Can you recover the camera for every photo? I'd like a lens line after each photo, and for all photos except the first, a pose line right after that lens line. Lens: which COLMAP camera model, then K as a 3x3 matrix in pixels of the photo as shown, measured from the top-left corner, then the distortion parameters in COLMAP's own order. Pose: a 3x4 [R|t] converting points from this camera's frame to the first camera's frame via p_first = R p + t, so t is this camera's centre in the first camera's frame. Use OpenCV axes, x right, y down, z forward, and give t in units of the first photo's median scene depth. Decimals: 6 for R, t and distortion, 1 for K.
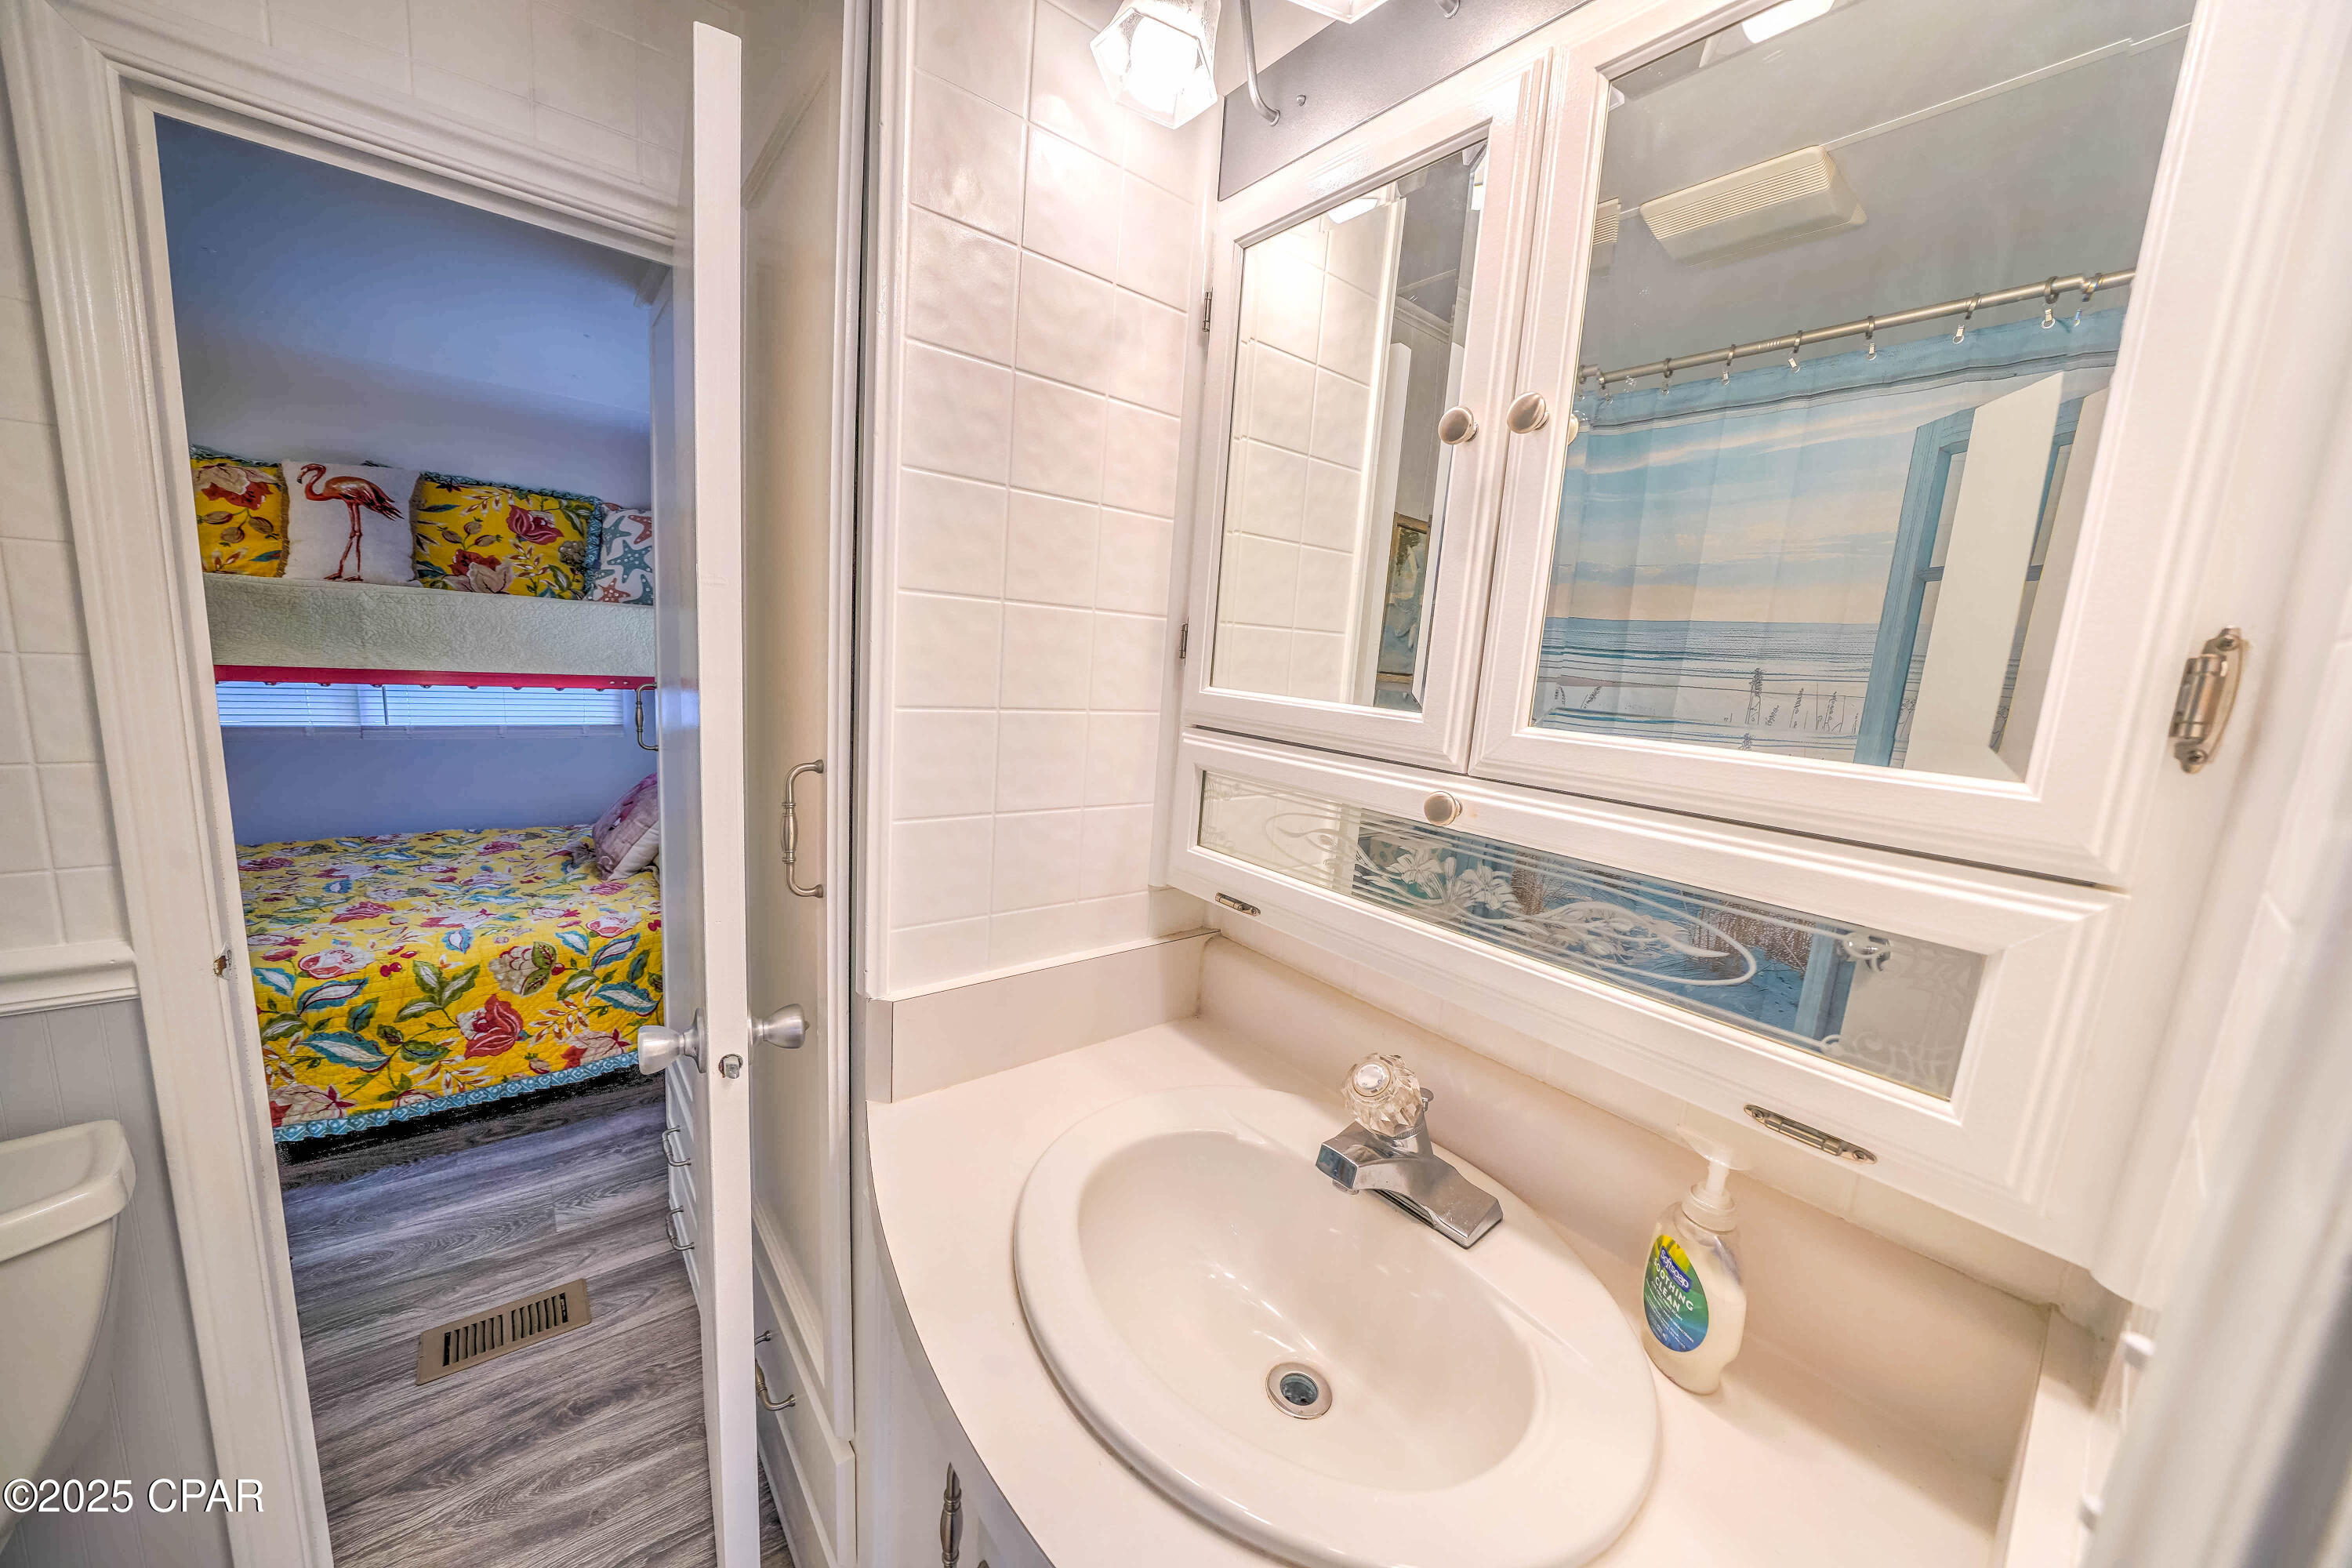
lens RADIAL K [[819.3, 0, 1154.6], [0, 819.3, 784.6], [0, 0, 1]] dist [-0.028137, 0.003492]
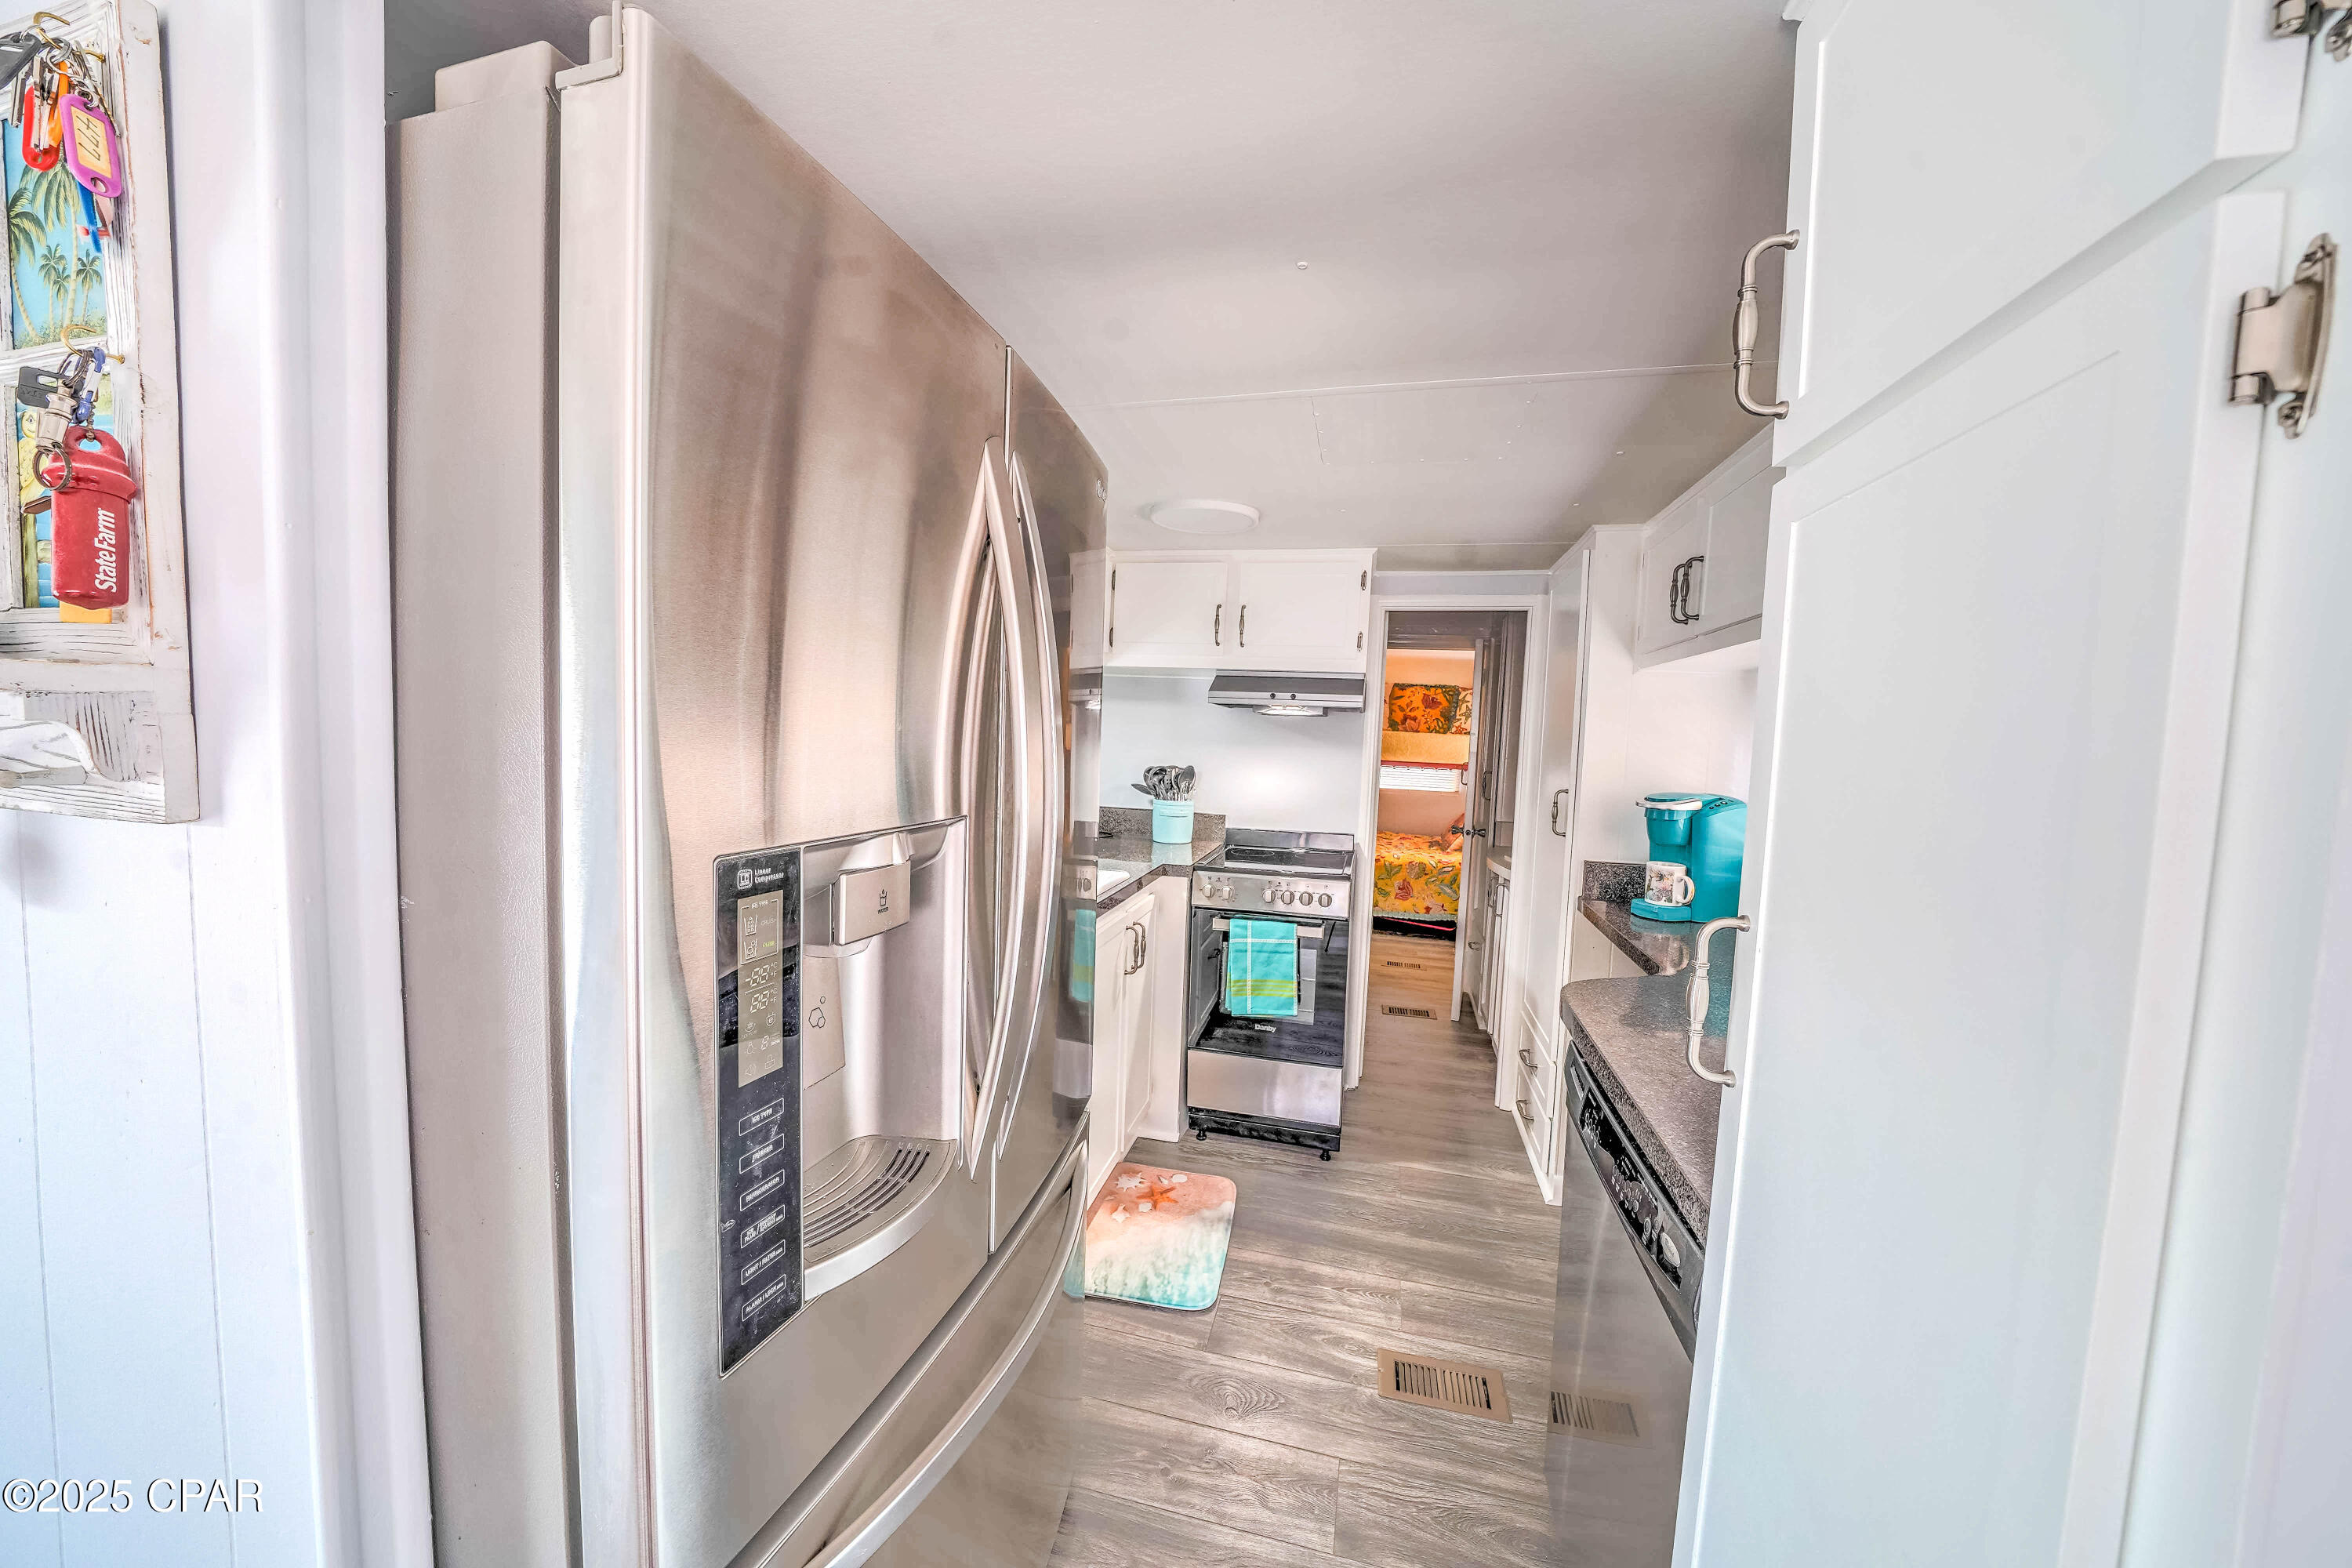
lens RADIAL K [[819.3, 0, 1159.5], [0, 819.3, 788.1], [0, 0, 1]] dist [-0.028137, 0.003492]
pose [[0.606276, 0.030843, -0.794656, 0.734770], [-0.135016, 0.988733, -0.064633, 0.211559], [0.783709, 0.146477, 0.603609, -1.164461]]
